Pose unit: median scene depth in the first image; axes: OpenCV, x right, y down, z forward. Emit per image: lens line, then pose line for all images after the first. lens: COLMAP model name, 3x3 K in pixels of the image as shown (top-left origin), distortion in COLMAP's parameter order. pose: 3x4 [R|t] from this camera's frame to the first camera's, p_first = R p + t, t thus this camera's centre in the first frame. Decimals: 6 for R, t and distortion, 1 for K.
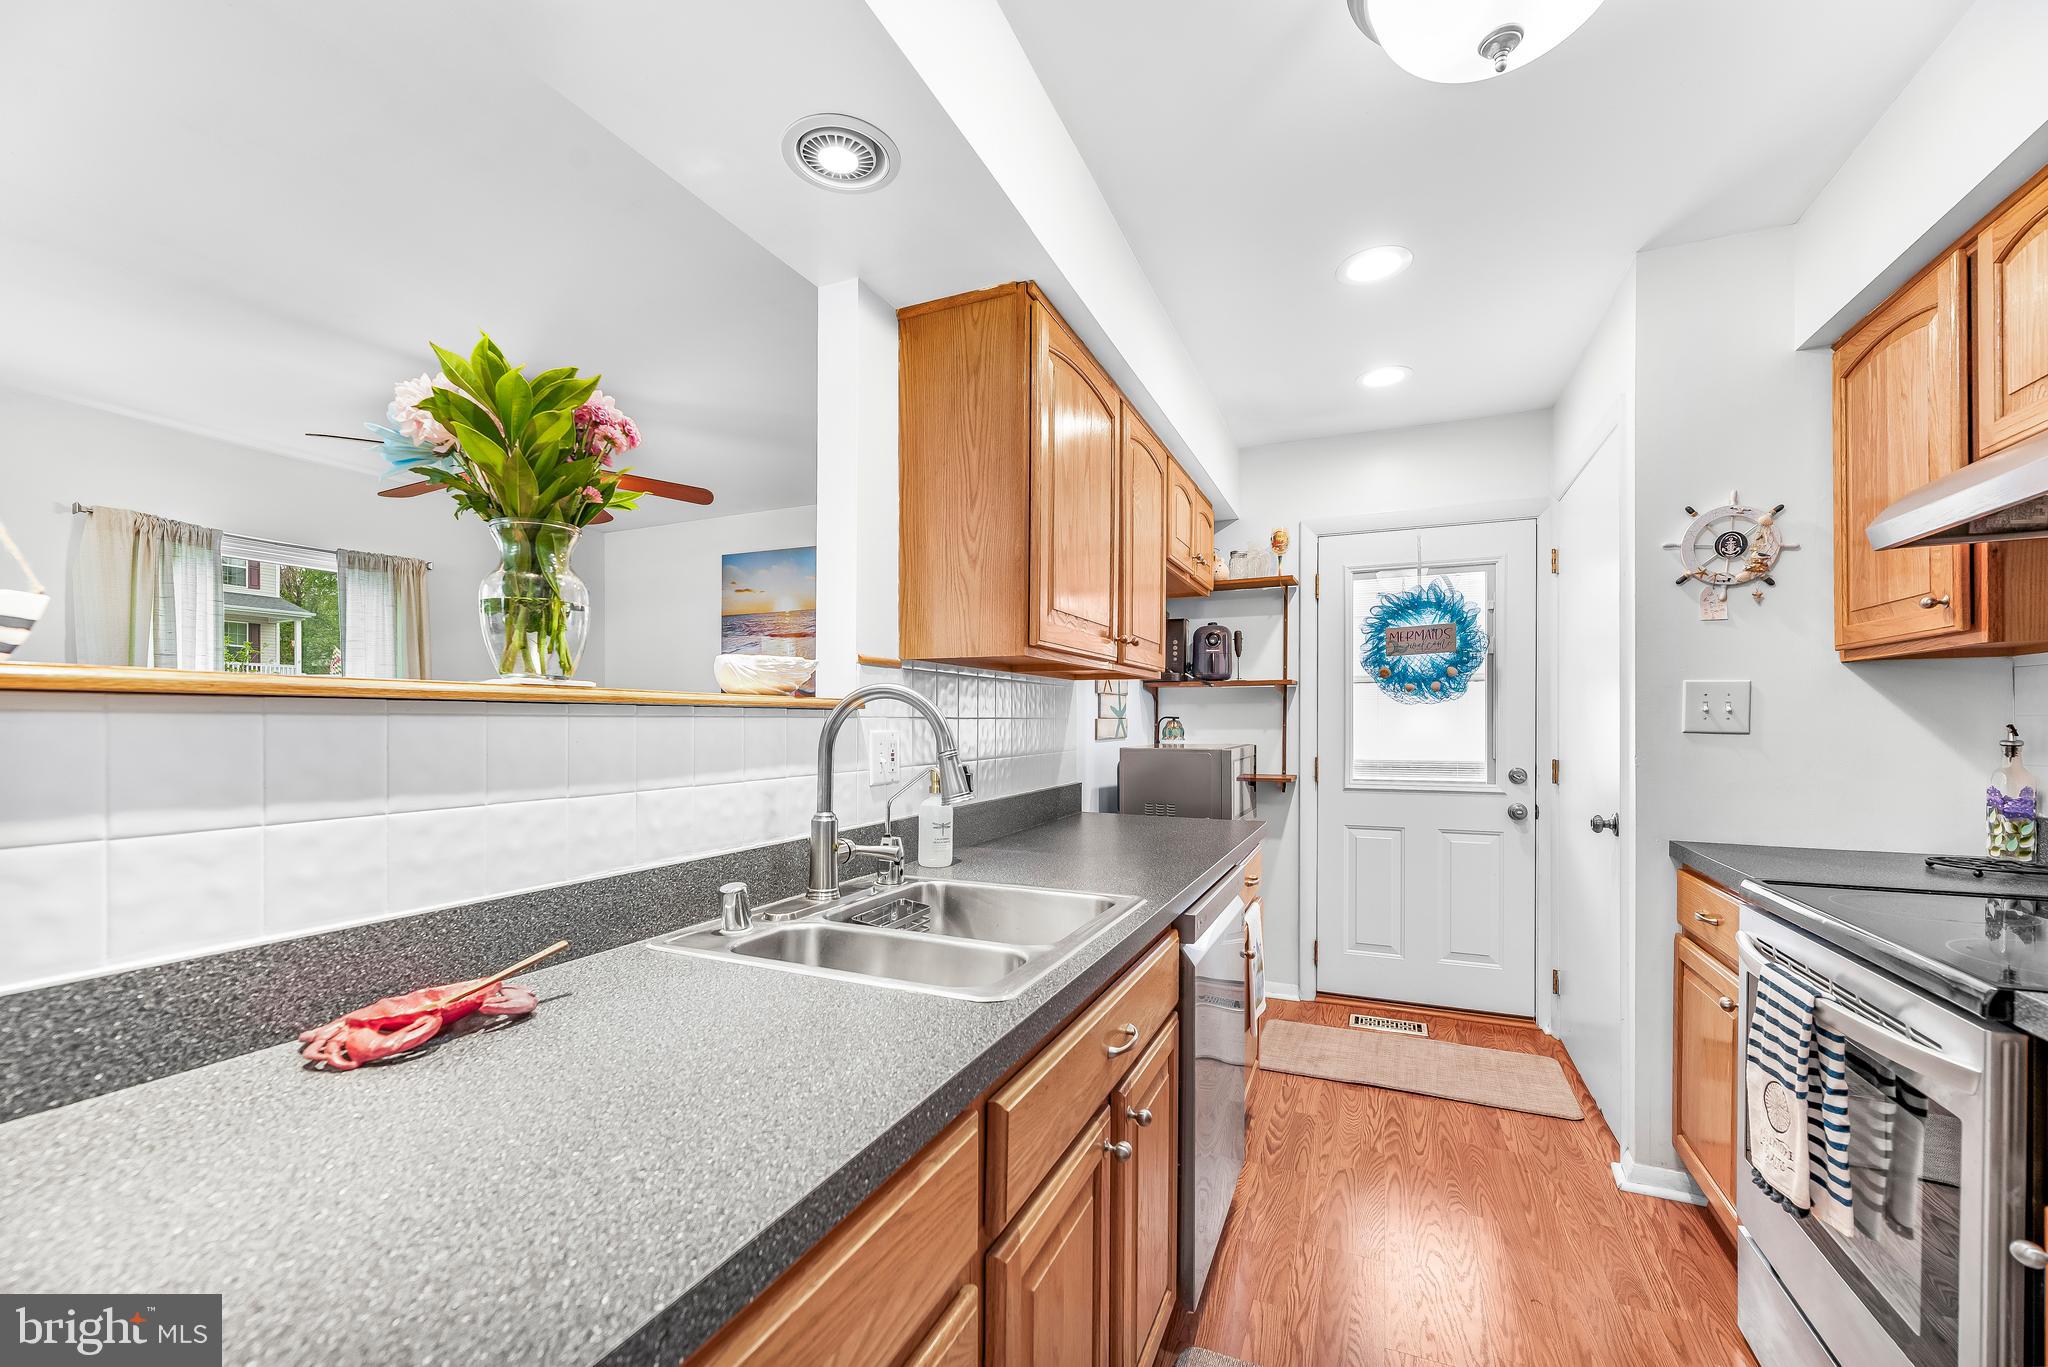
lens RADIAL K [[825.2, 0, 1020.1], [0, 825.2, 730.8], [0, 0, 1]] dist [-0.001293, 0.000563]
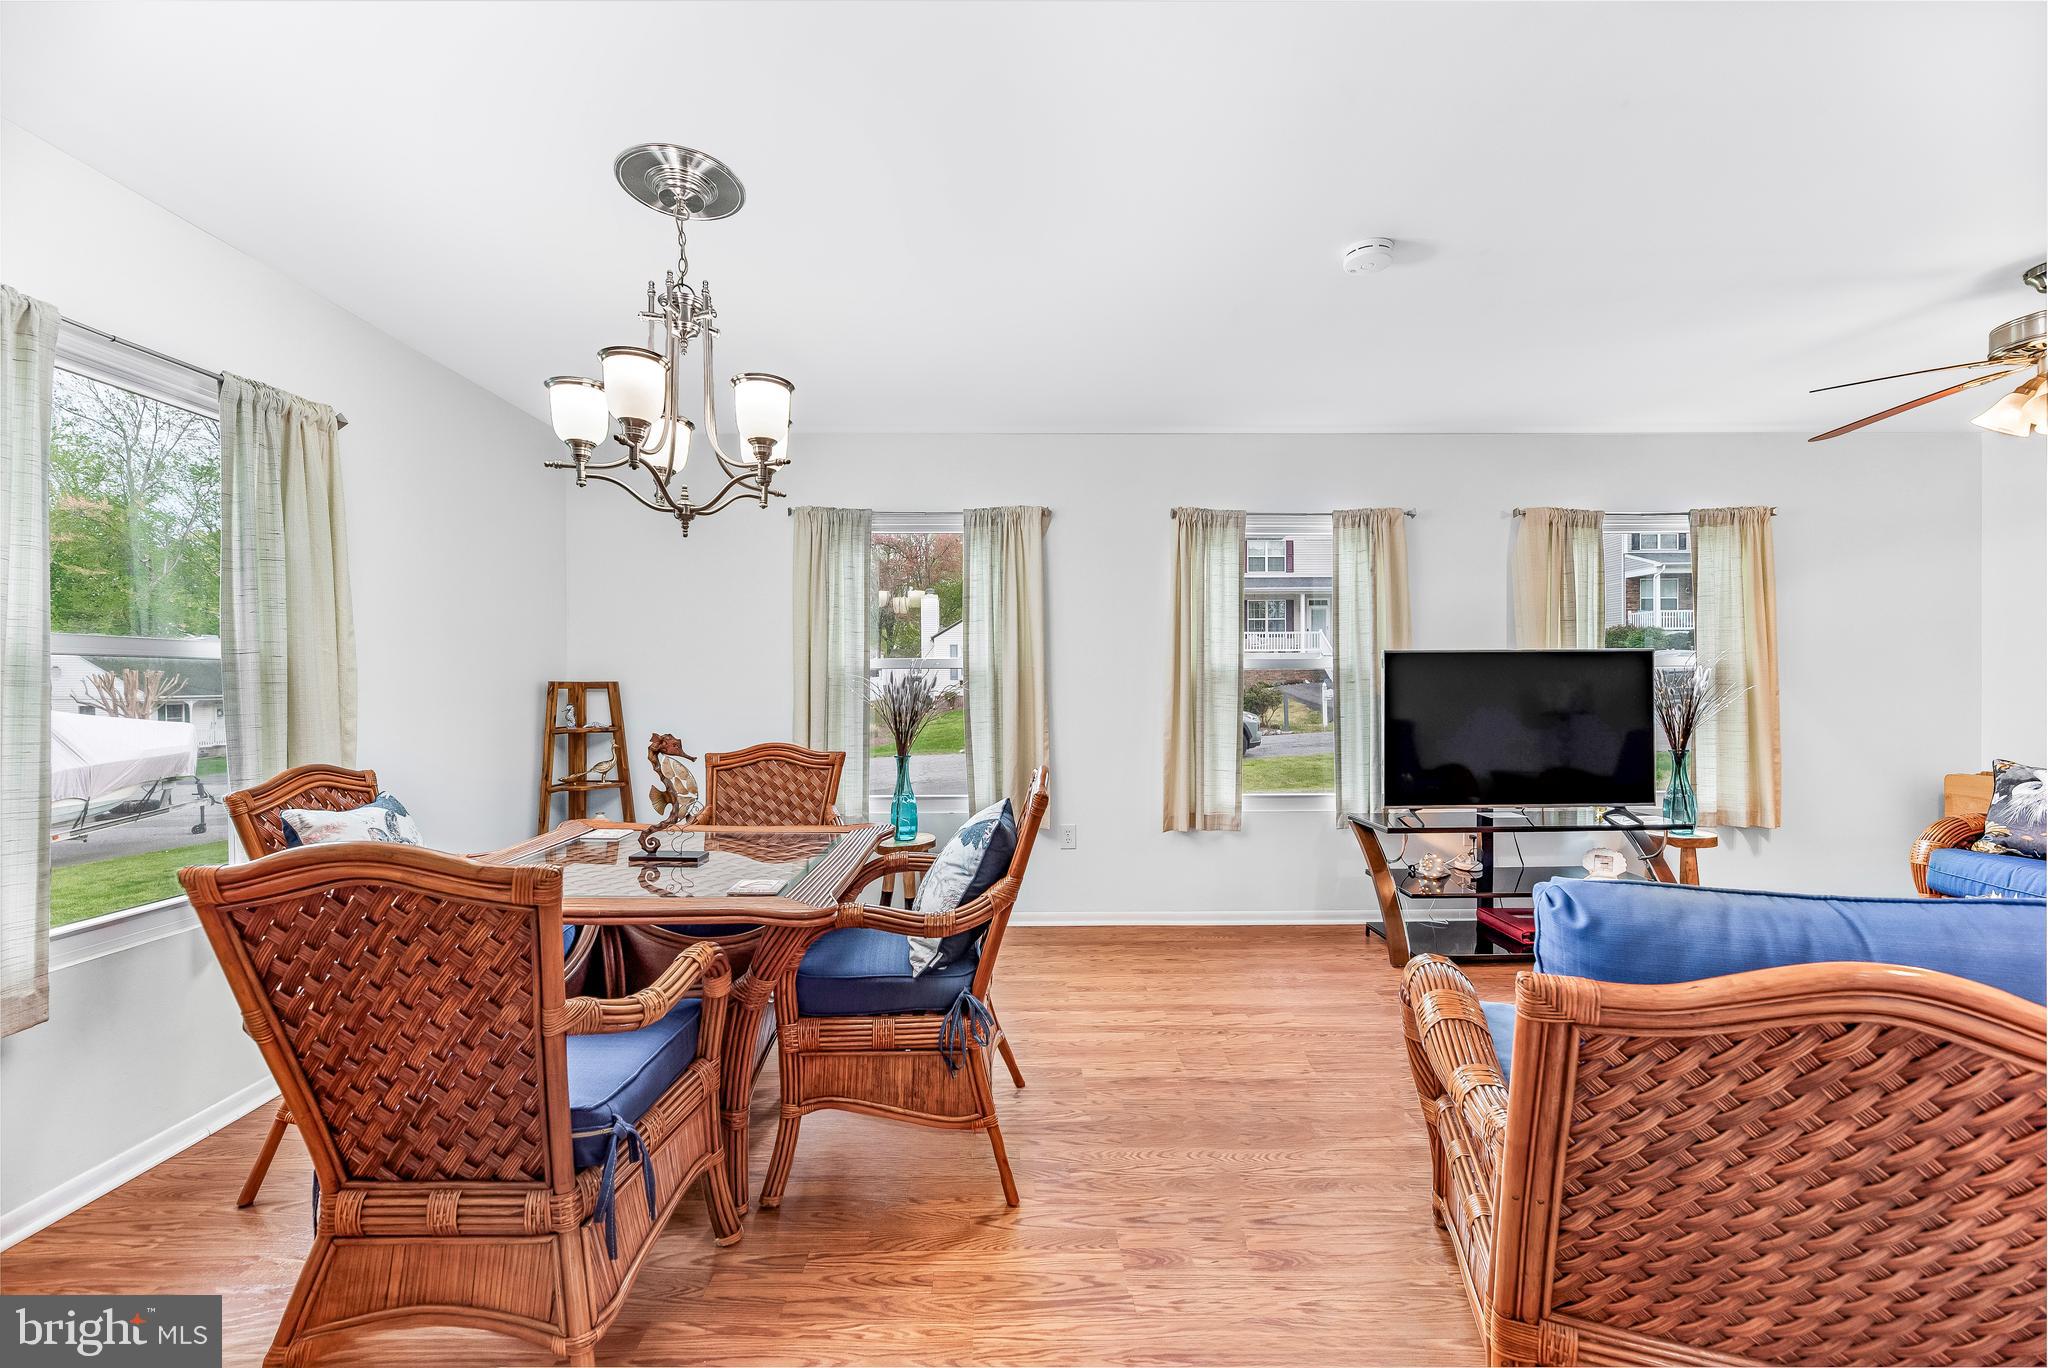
lens RADIAL K [[825.2, 0, 1014.5], [0, 825.2, 687.9], [0, 0, 1]] dist [-0.001293, 0.000563]
pose [[0.411338, 0.003330, -0.911477, -0.432780], [-0.003647, 0.999991, 0.002008, 0.012187], [0.911476, 0.002499, 0.411347, -0.403443]]
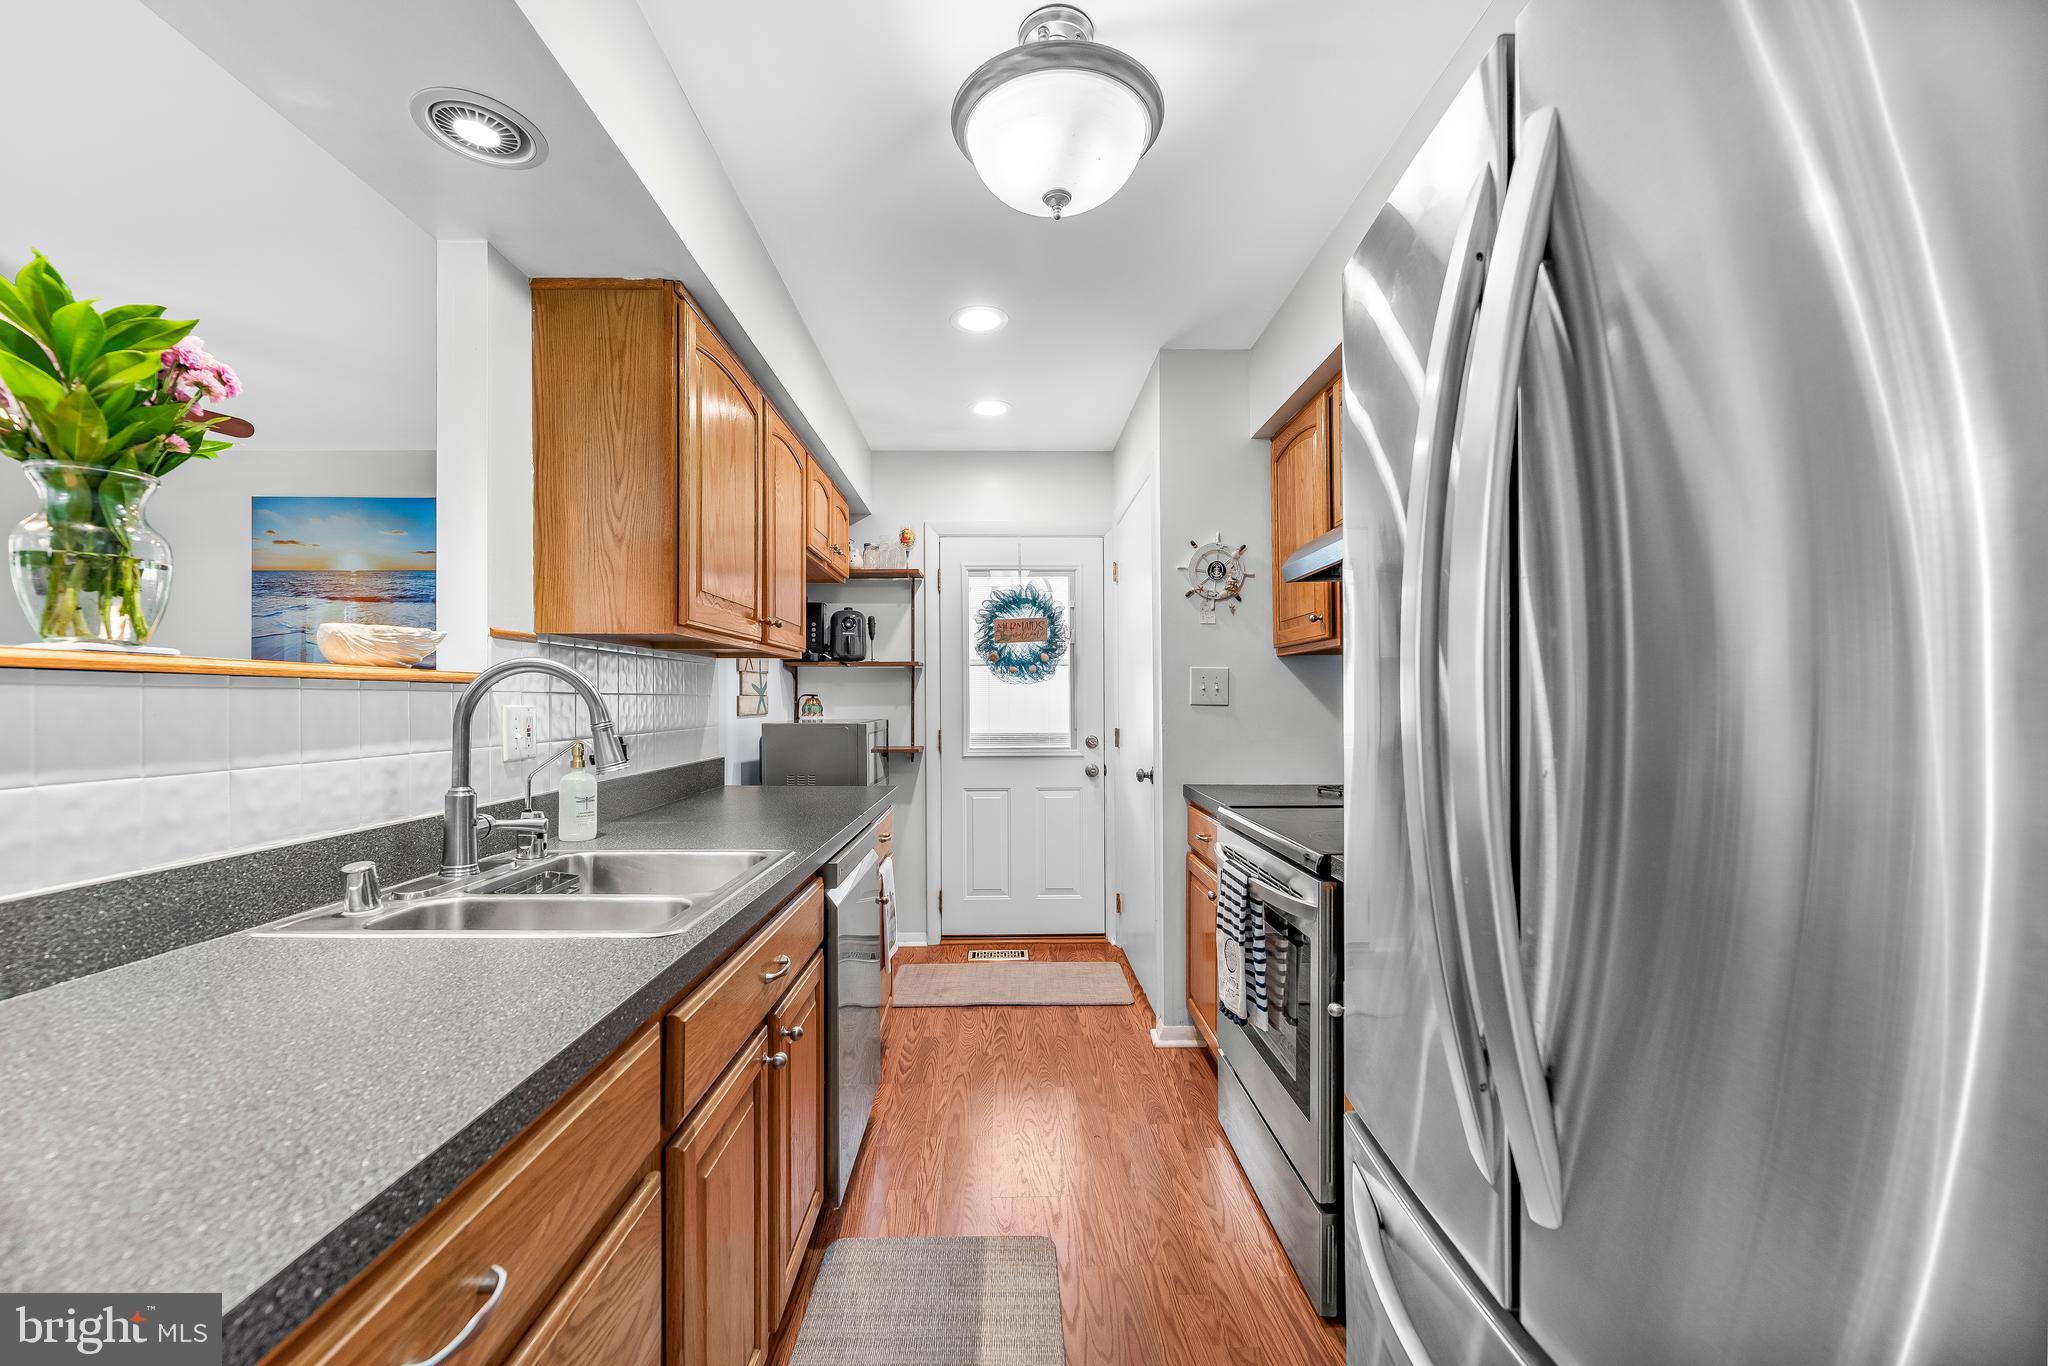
lens RADIAL K [[825.2, 0, 1010.2], [0, 825.2, 711.7], [0, 0, 1]] dist [-0.001293, 0.000563]
pose [[0.910805, -0.006990, 0.412777, -0.036680], [0.006969, 0.999975, 0.001557, 0.009327], [-0.412777, 0.001458, 0.910831, -0.131506]]
